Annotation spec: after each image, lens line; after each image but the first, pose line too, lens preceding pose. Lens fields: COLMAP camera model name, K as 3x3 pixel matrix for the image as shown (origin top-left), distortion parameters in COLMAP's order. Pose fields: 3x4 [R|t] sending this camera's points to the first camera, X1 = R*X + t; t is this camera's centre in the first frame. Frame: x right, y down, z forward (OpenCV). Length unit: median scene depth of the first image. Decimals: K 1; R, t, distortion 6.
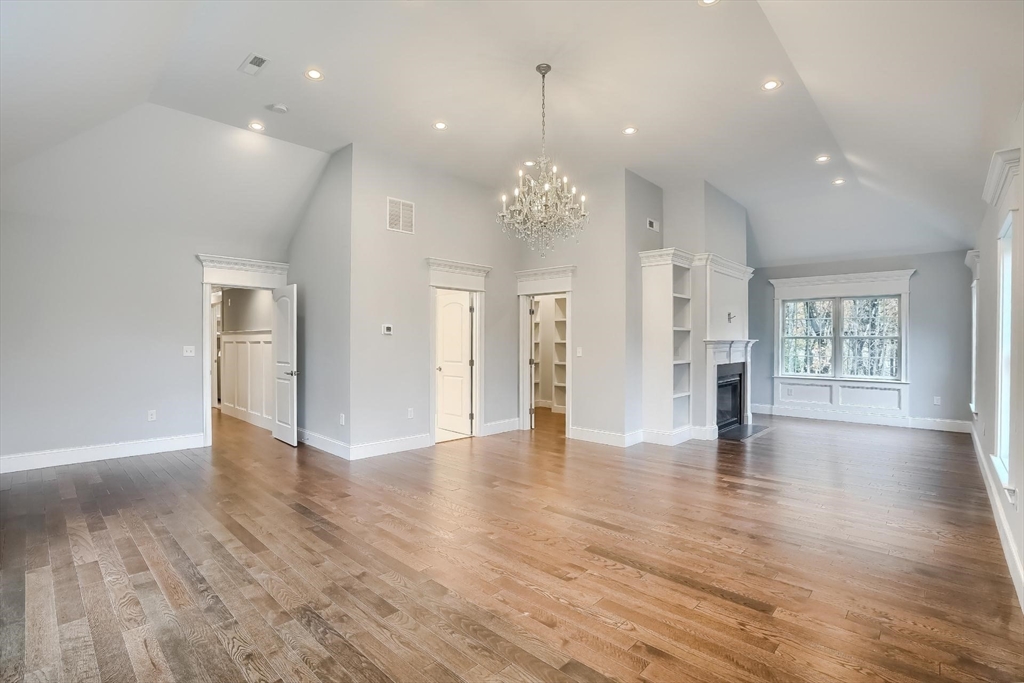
lens RADIAL K [[480.0, 0, 509.0], [0, 480.0, 341.3], [0, 0, 1]] dist [-0.050180, 0.000246]
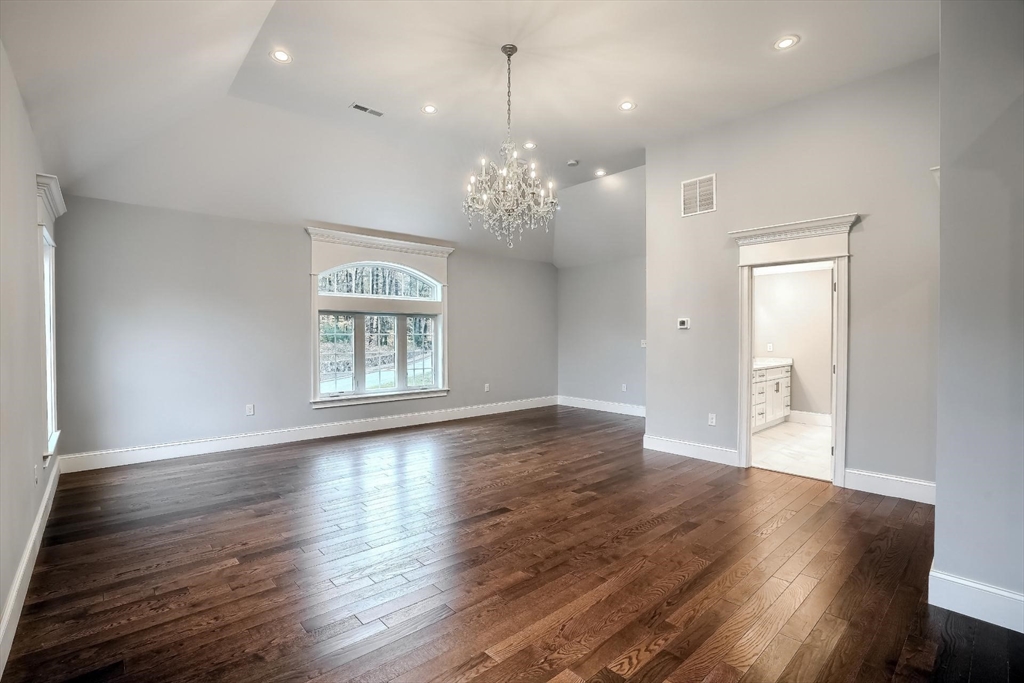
lens RADIAL K [[476.1, 0, 512.0], [0, 476.1, 341.5], [0, 0, 1]] dist [-0.043710, 0.001059]
pose [[-0.077143, 0.009490, -0.996975, 0.980116], [-0.000467, 0.999954, 0.009555, 0.003010], [0.997020, 0.001203, -0.077135, 1.032013]]
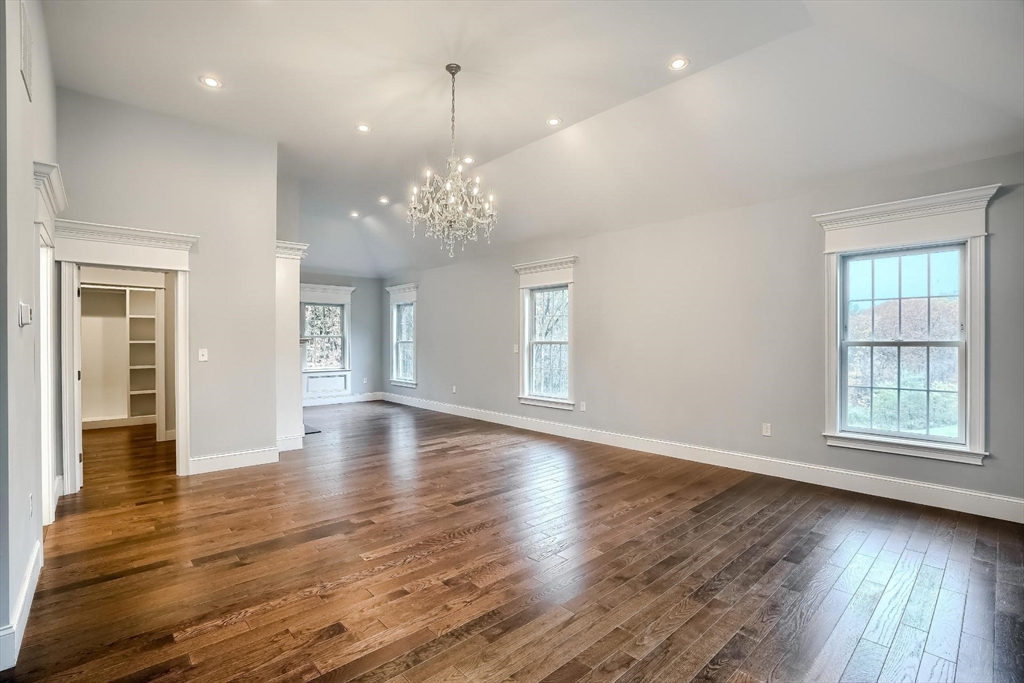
lens RADIAL K [[467.2, 0, 515.4], [0, 467.2, 343.2], [0, 0, 1]] dist [-0.061351, 0.011740]
pose [[0.064753, -0.010222, 0.997849, -0.852557], [0.000518, 0.999948, 0.010210, -0.004776], [-0.997901, -0.000145, 0.064755, 0.770915]]
